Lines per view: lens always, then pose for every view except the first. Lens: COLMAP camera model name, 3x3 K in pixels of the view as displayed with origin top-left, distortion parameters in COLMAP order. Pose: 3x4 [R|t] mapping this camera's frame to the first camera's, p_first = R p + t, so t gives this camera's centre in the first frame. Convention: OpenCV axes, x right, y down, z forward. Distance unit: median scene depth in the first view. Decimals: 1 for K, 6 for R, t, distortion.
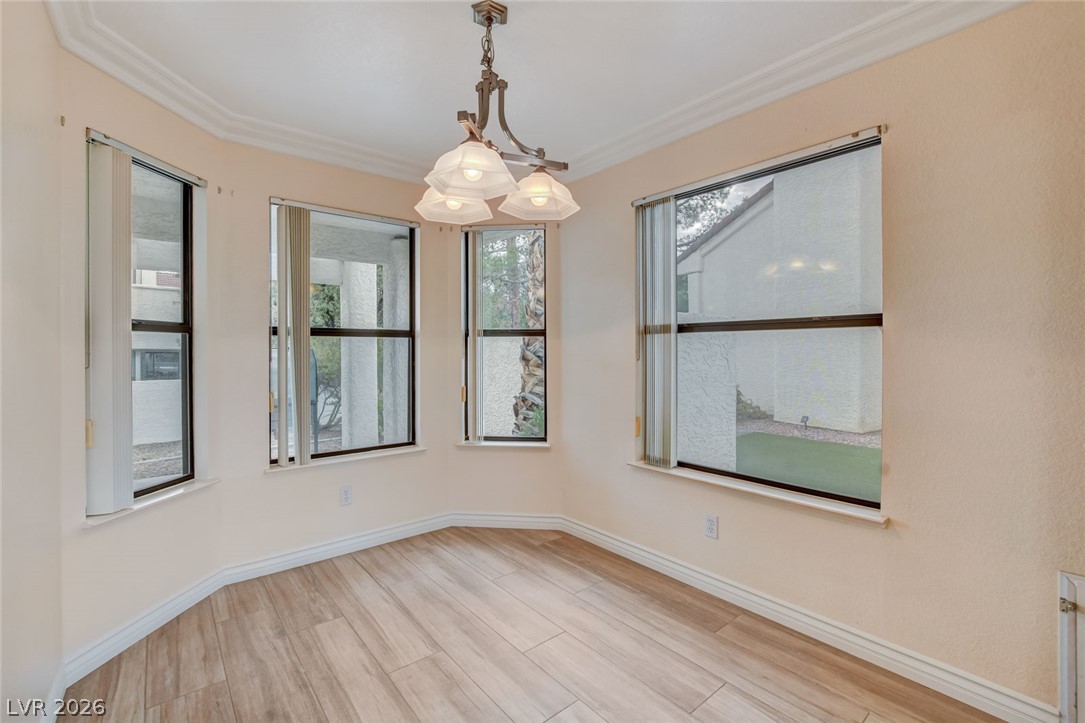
lens RADIAL K [[475.6, 0, 542.5], [0, 475.6, 361.5], [0, 0, 1]] dist [0.000353, 0.000222]
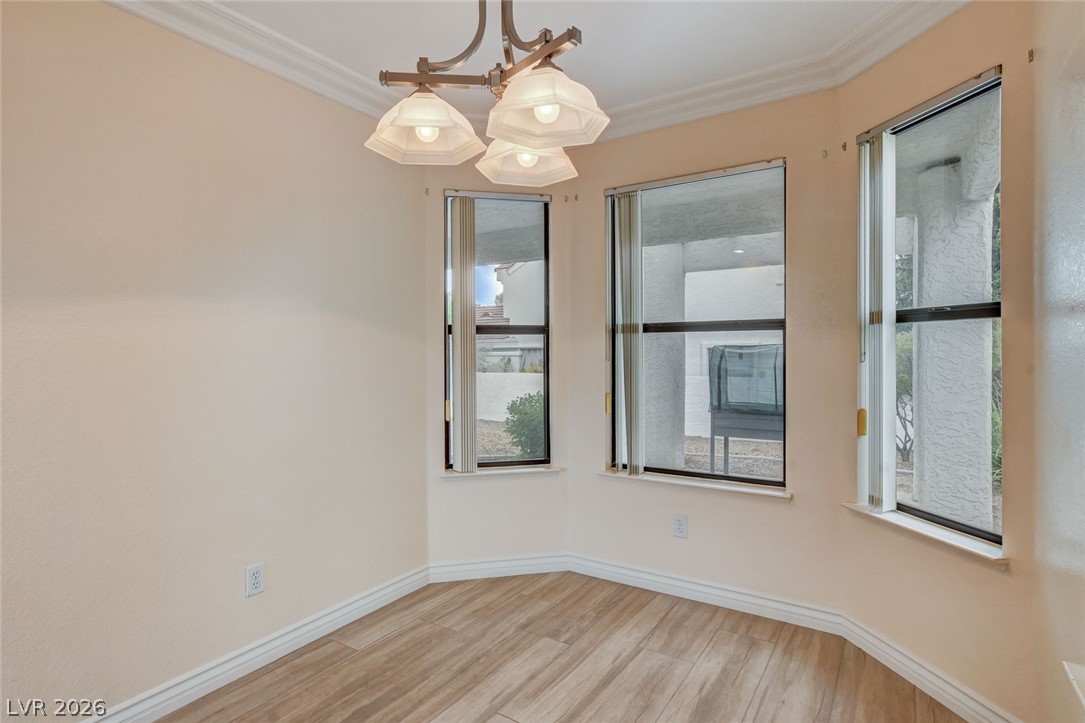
lens RADIAL K [[575.6, 0, 542.5], [0, 575.6, 361.5], [0, 0, 1]] dist [0.029764, -0.000221]
pose [[0.312814, 0.020884, -0.949585, 0.560531], [-0.018142, 0.999707, 0.016010, -0.016133], [0.949641, 0.012219, 0.313101, 0.566552]]
